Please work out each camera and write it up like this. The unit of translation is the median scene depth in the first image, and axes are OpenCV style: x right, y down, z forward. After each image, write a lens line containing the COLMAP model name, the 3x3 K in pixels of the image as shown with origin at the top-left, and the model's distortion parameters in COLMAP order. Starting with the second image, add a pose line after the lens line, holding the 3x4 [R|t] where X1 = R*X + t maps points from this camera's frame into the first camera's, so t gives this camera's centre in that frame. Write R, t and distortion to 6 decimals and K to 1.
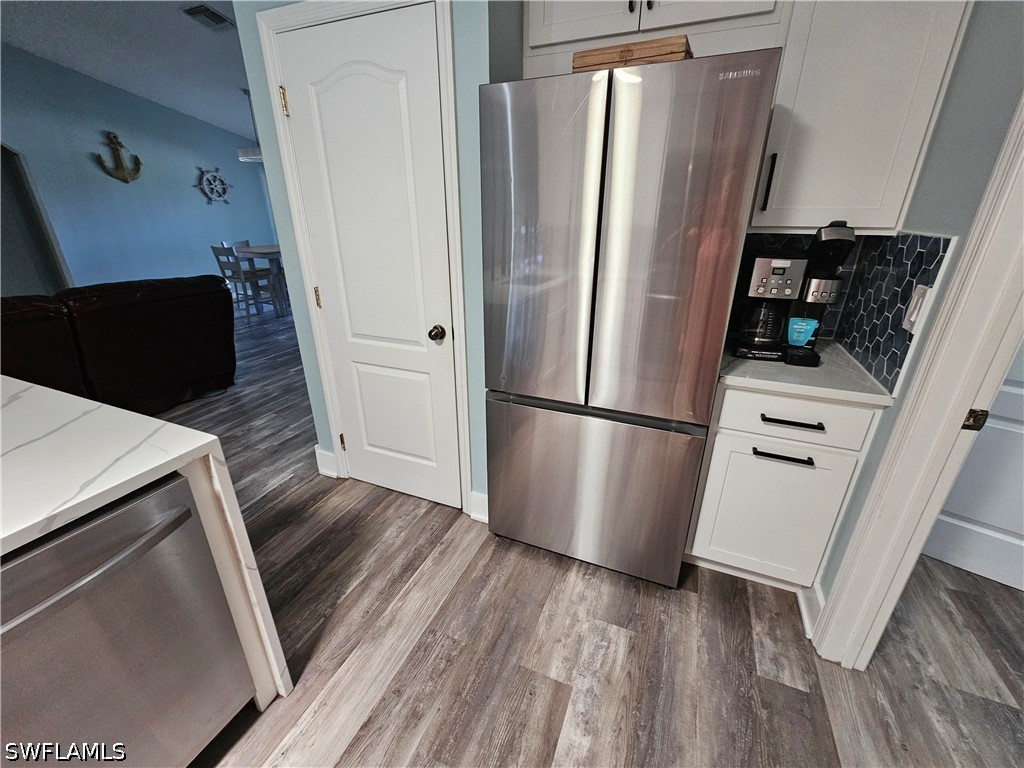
lens RADIAL K [[419.5, 0, 508.4], [0, 419.5, 380.1], [0, 0, 1]] dist [-0.002944, -0.000341]
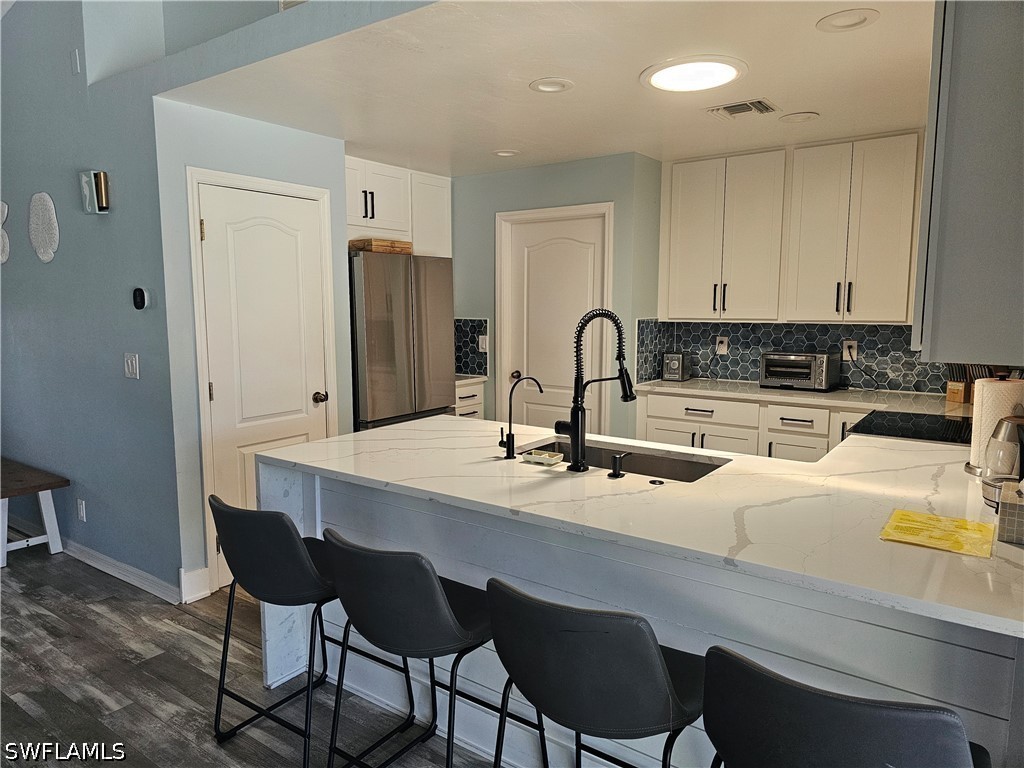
lens RADIAL K [[683.4, 0, 507.0], [0, 683.4, 383.2], [0, 0, 1]] dist [0.090386, -0.091418]
pose [[0.225146, -0.114915, 0.967524, -2.825707], [0.367525, 0.929680, 0.024896, 0.017846], [-0.902349, 0.349985, 0.251548, -0.170590]]
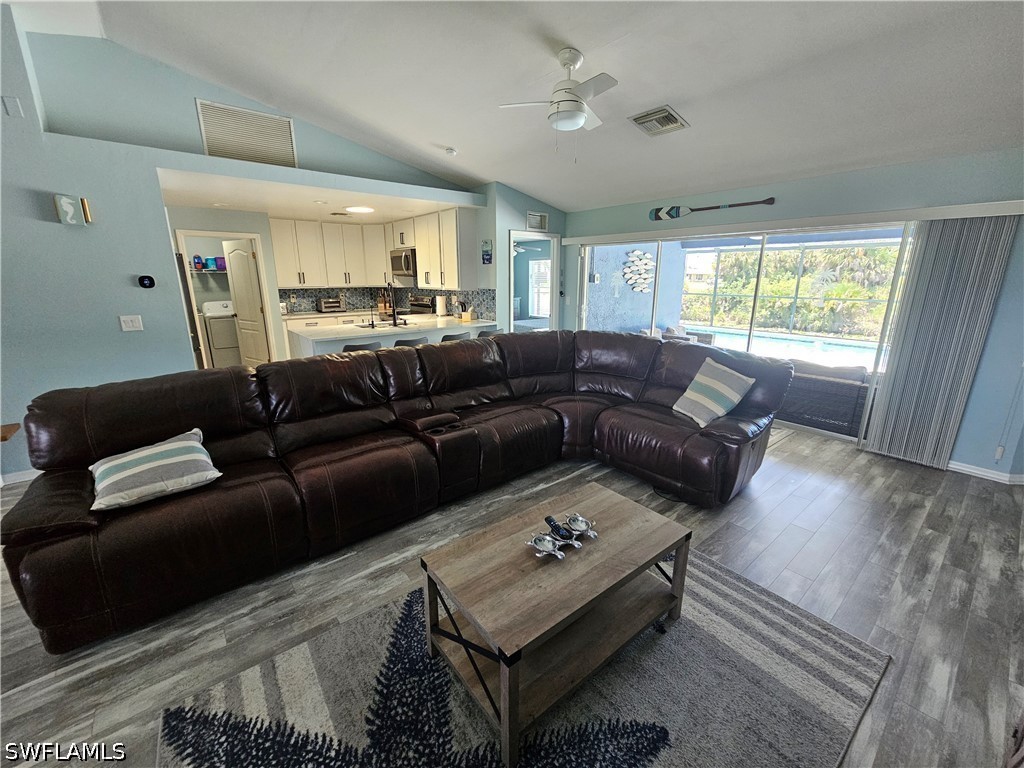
lens RADIAL K [[417.6, 0, 512.1], [0, 417.6, 381.8], [0, 0, 1]] dist [0.000280, -0.000350]
pose [[-0.886203, -0.115310, 0.448718, -3.902354], [0.174548, 0.814065, 0.553923, -1.185571], [-0.429158, 0.569211, -0.701300, 2.635401]]
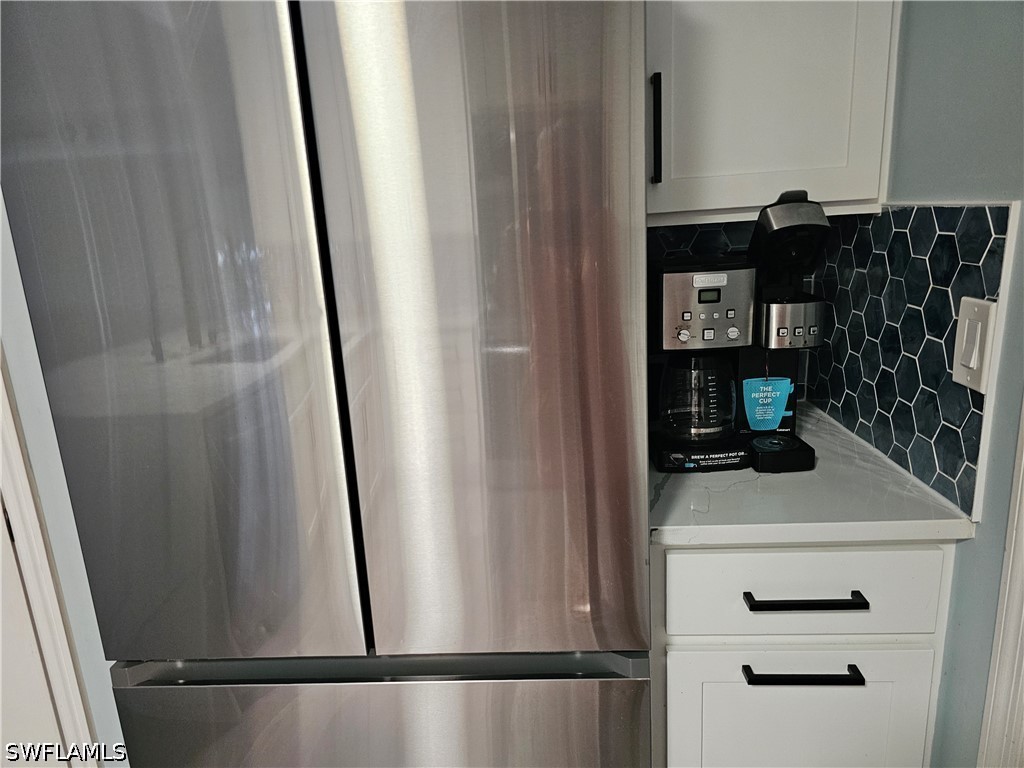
lens RADIAL K [[683.4, 0, 507.0], [0, 683.4, 383.2], [0, 0, 1]] dist [0.090386, -0.091418]
pose [[0.936834, -0.132890, 0.323547, 0.137269], [0.180373, 0.976082, -0.121368, -0.100188], [-0.299679, 0.172061, 0.938396, 0.313335]]
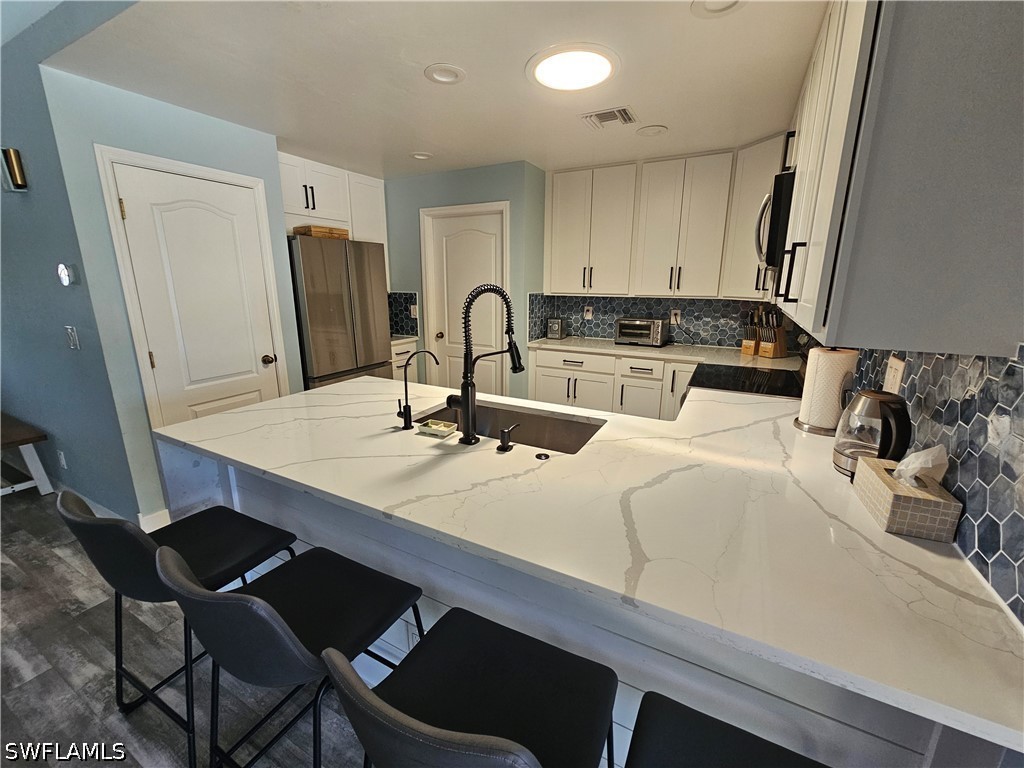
lens RADIAL K [[417.6, 0, 512.1], [0, 417.6, 381.8], [0, 0, 1]] dist [0.000280, -0.000350]
pose [[0.085103, -0.232816, 0.968790, -2.184317], [0.370927, 0.909832, 0.186063, 0.022721], [-0.924755, 0.343515, 0.163787, -0.160372]]
